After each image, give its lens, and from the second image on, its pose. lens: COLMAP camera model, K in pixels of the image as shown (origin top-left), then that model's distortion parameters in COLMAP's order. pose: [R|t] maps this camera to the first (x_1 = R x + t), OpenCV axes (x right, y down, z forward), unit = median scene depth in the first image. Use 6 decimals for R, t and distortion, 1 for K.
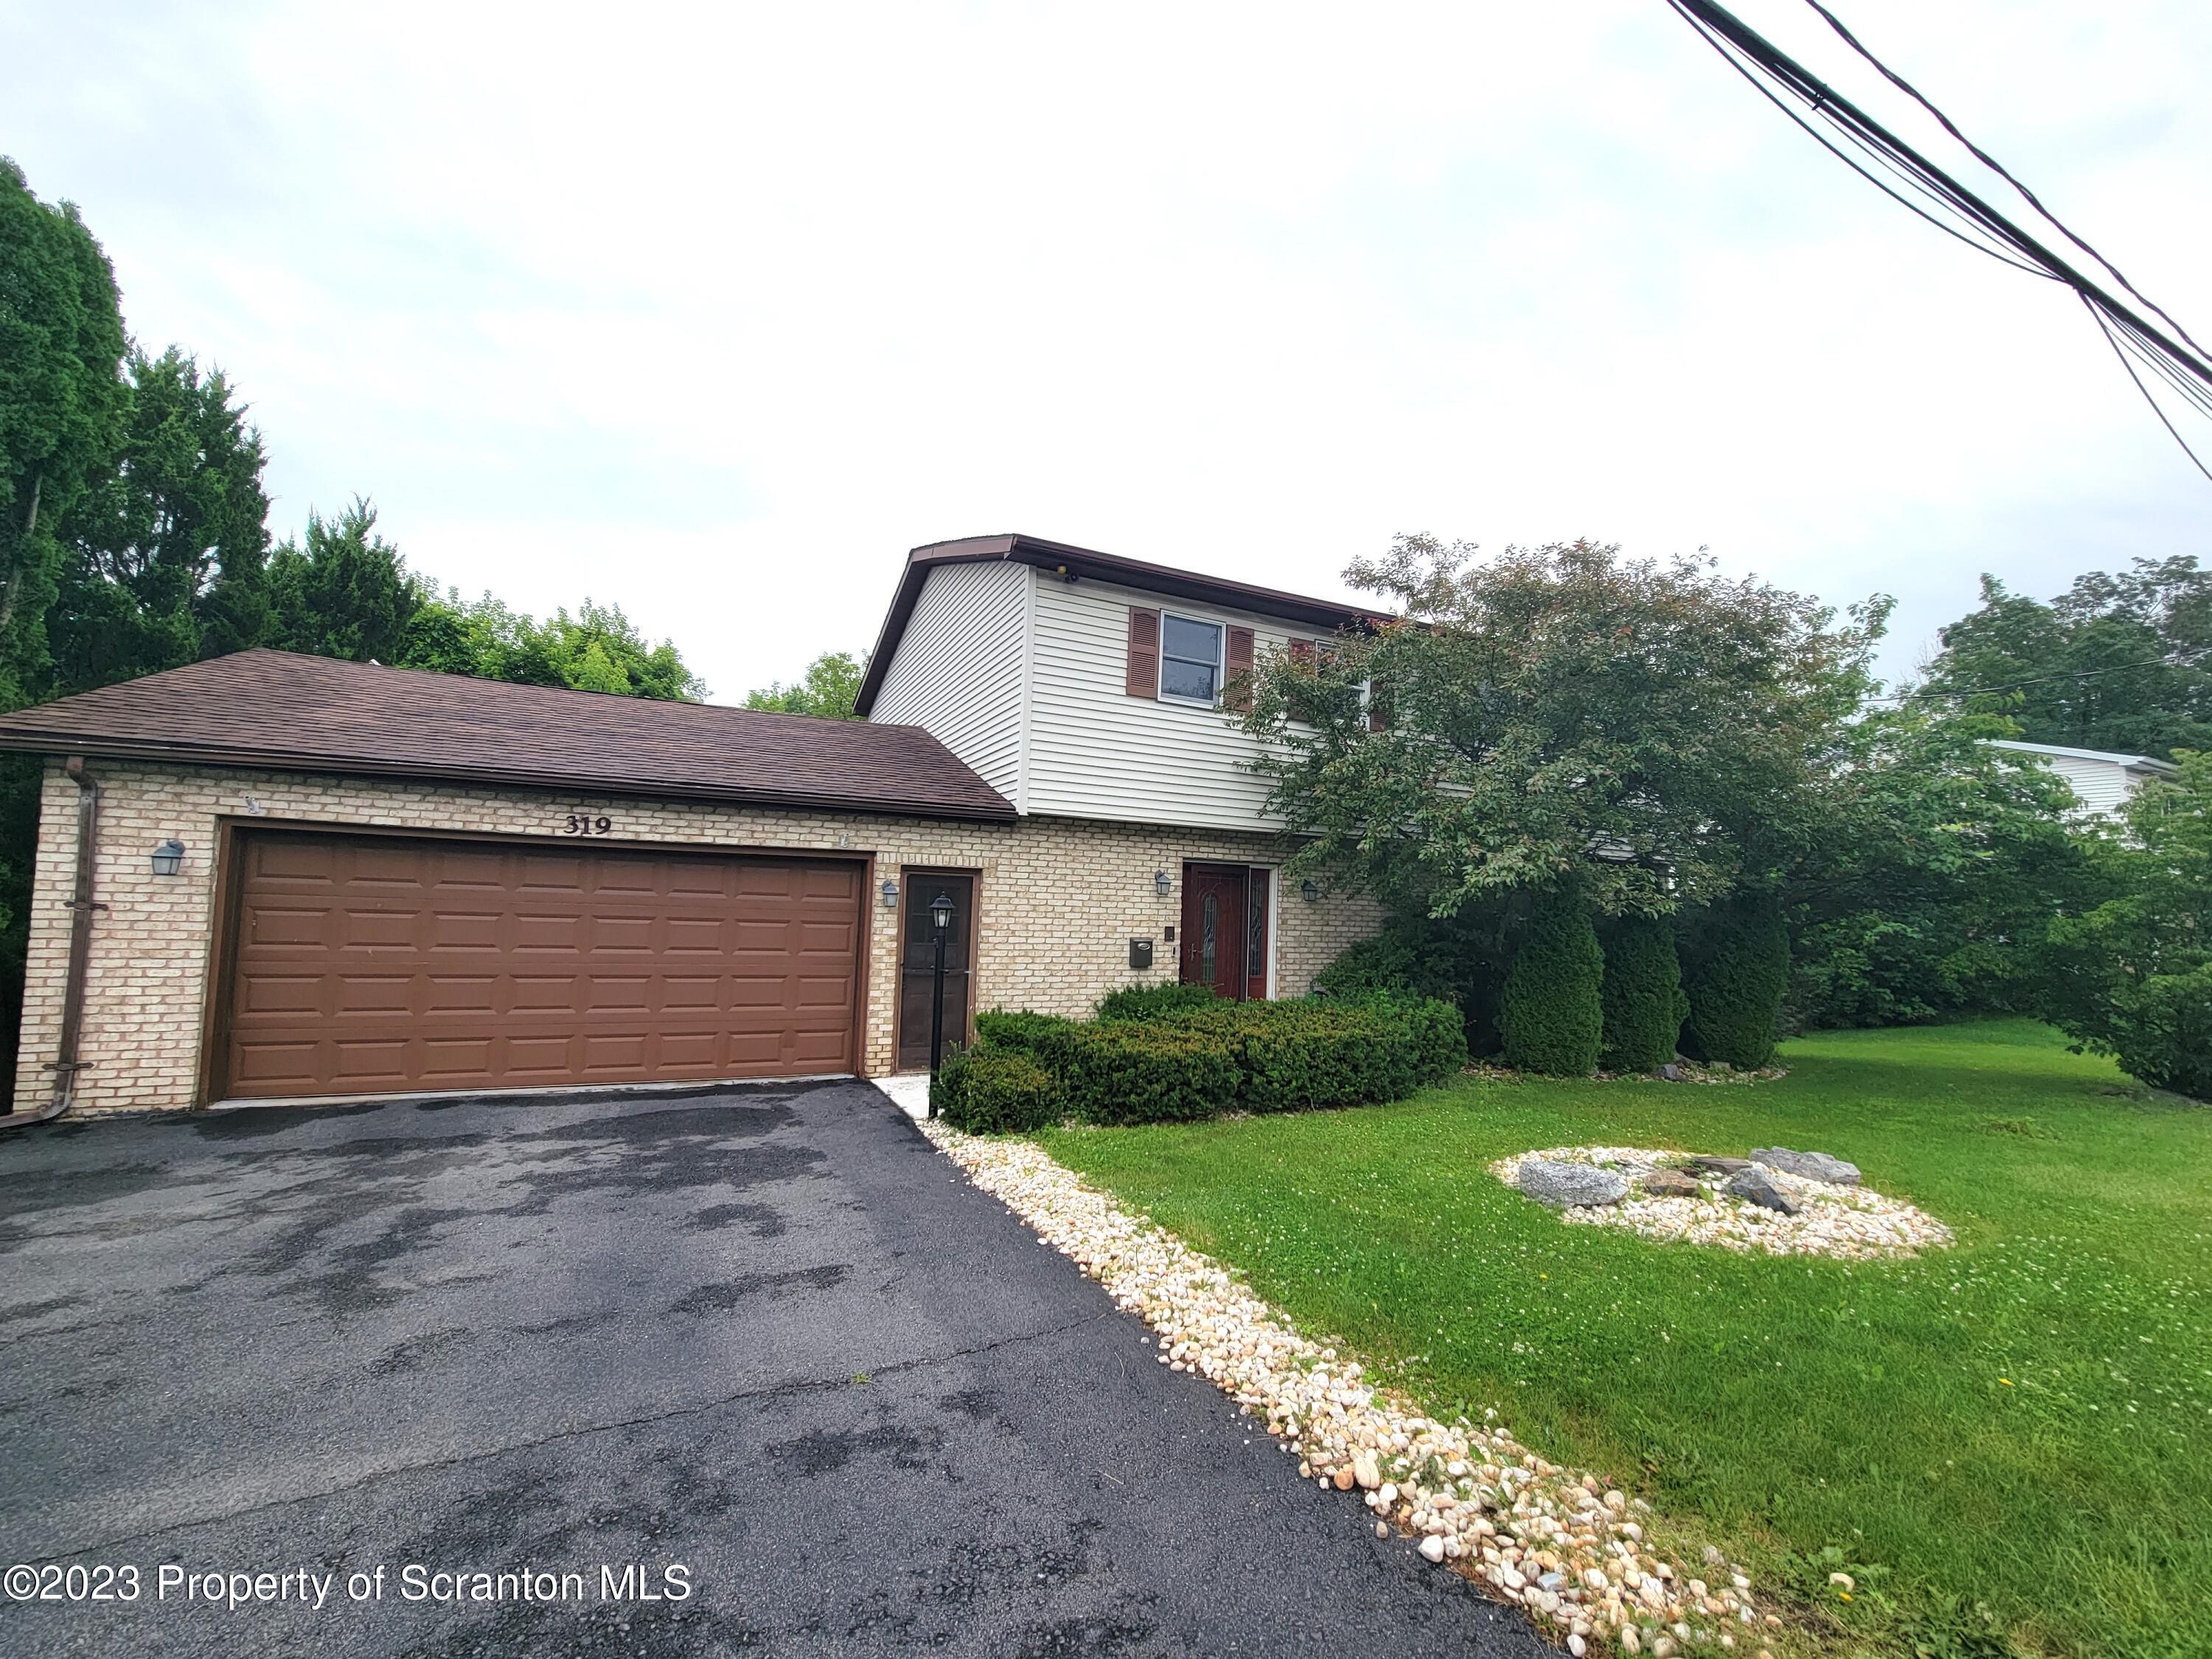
lens RADIAL K [[900.0, 0, 1112.5], [0, 900.0, 838.0], [0, 0, 1]] dist [-0.001508, 0.000058]
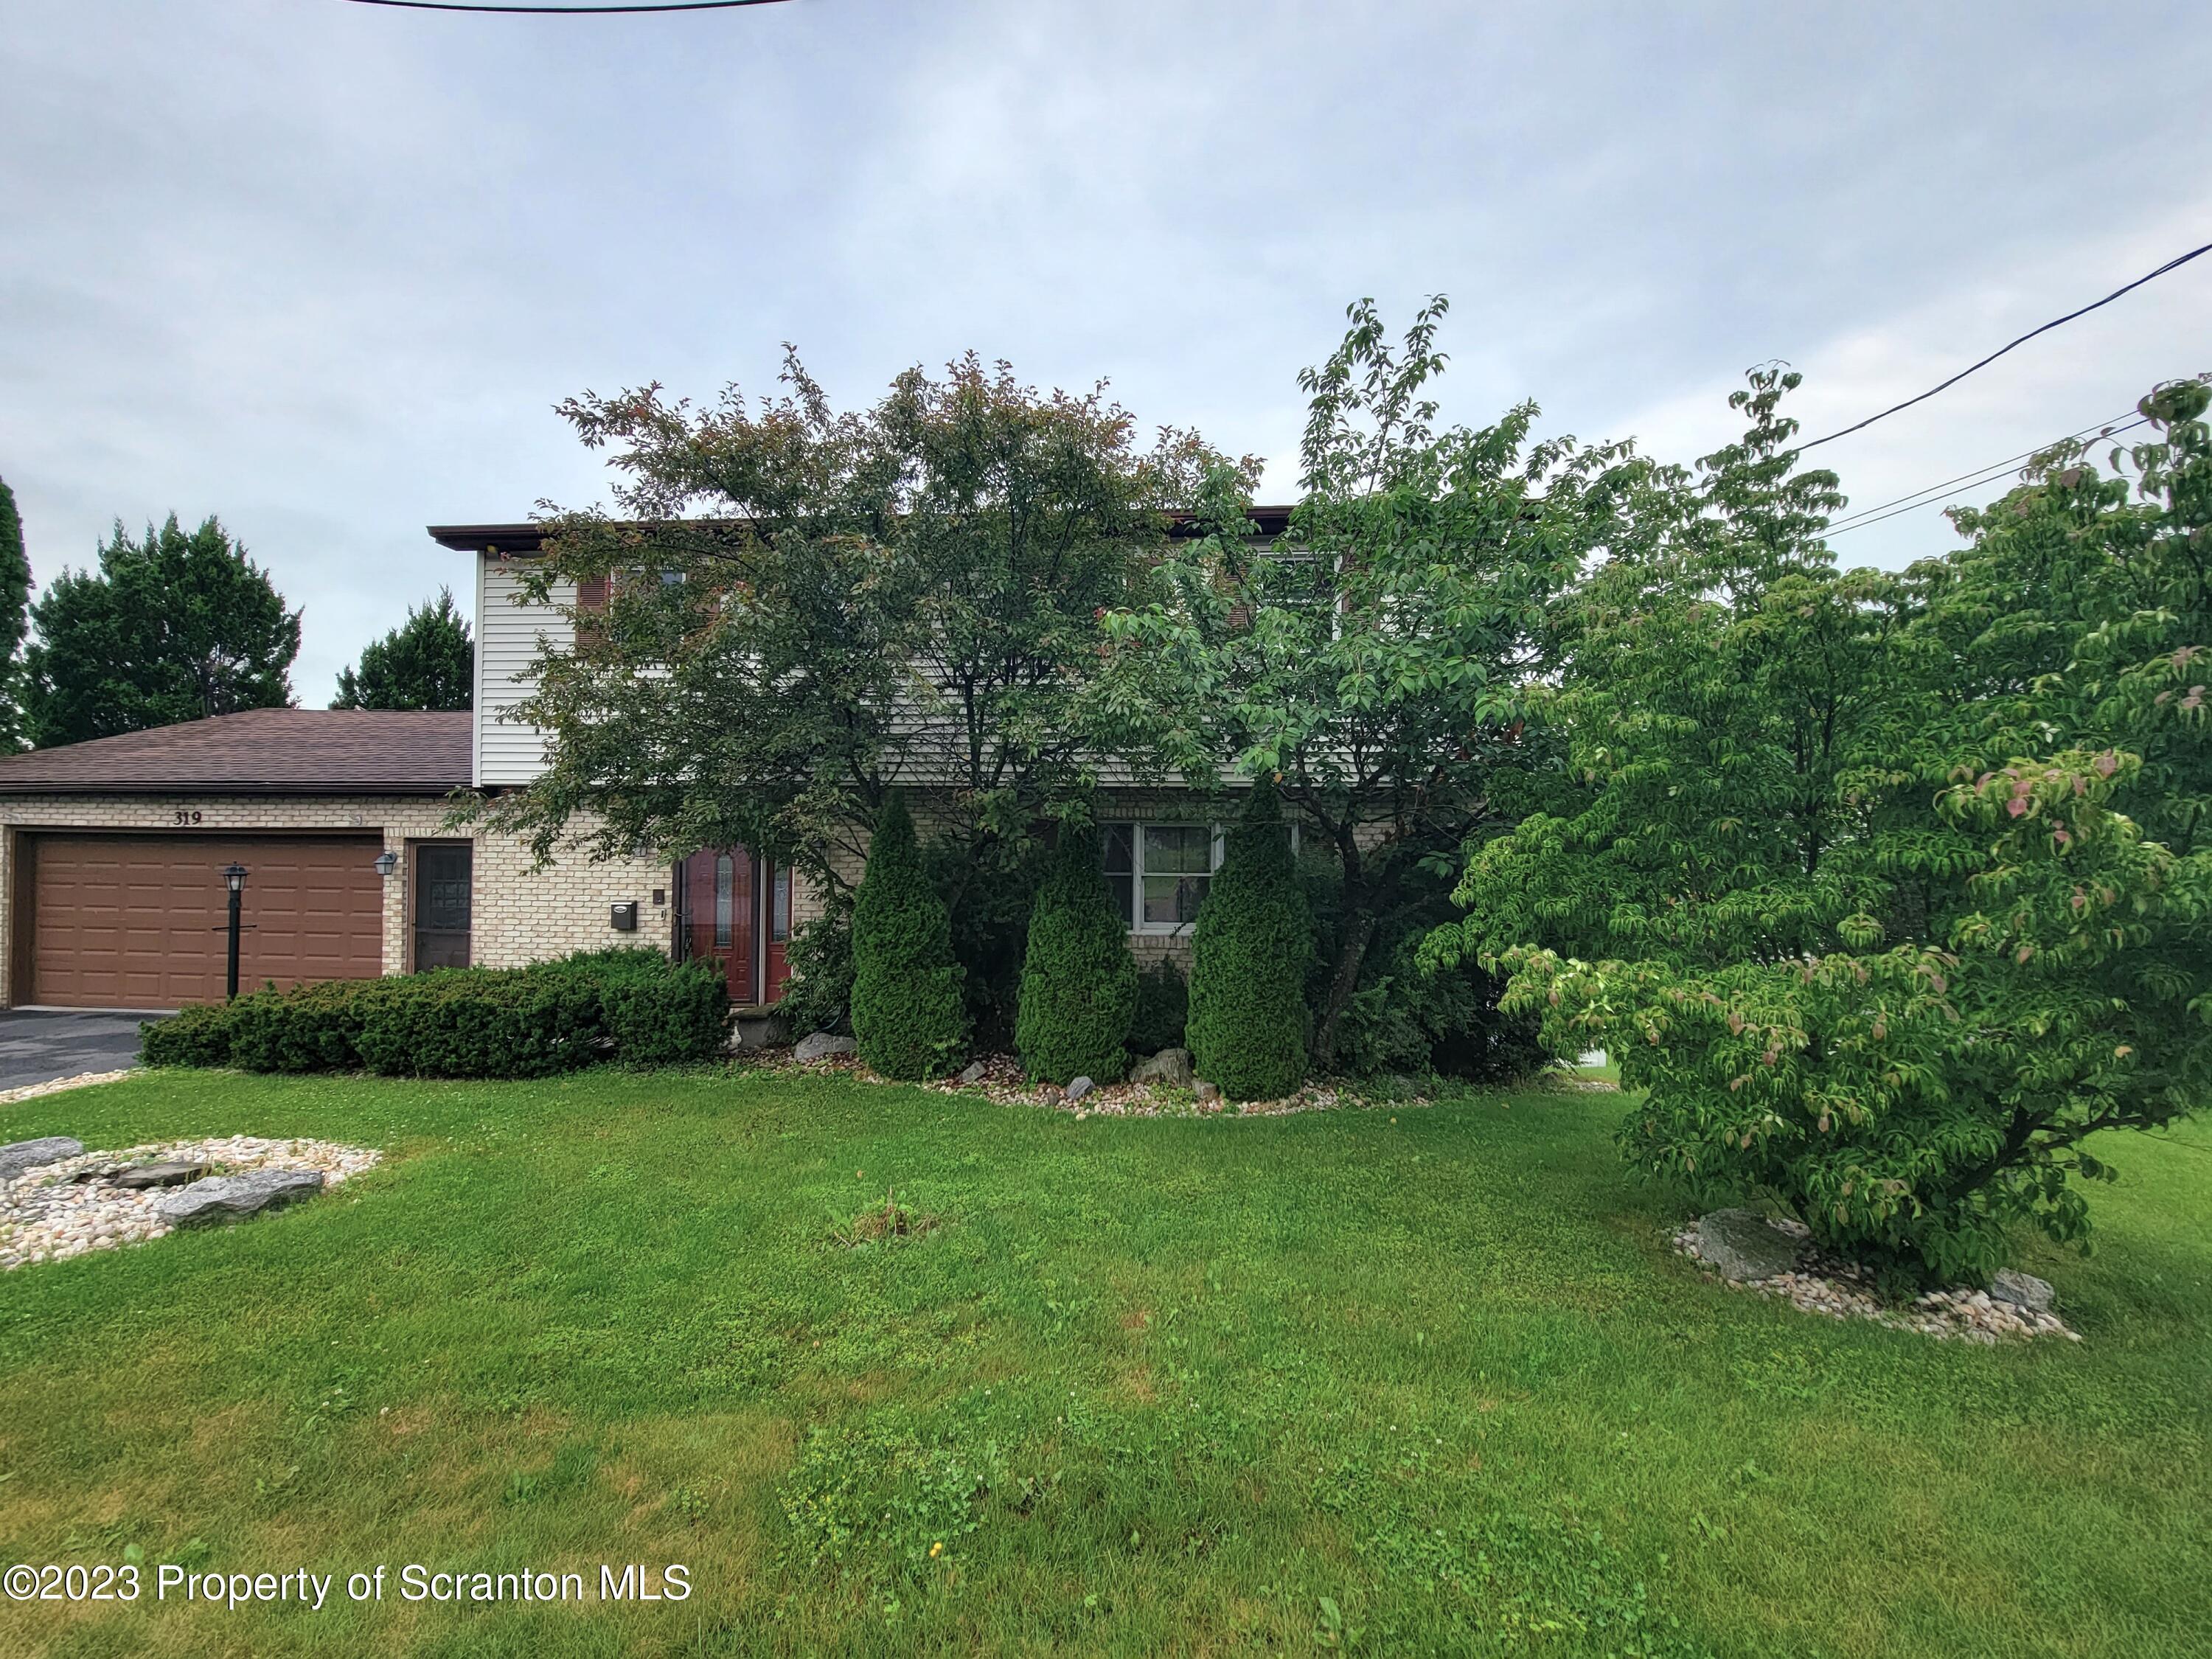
lens RADIAL K [[900.0, 0, 1106.3], [0, 900.0, 831.8], [0, 0, 1]] dist [-0.001508, 0.000058]
pose [[0.870100, -0.043935, -0.490912, 1.109392], [0.055621, 0.998409, 0.009229, 0.061450], [0.489726, -0.035335, 0.871160, 0.441479]]
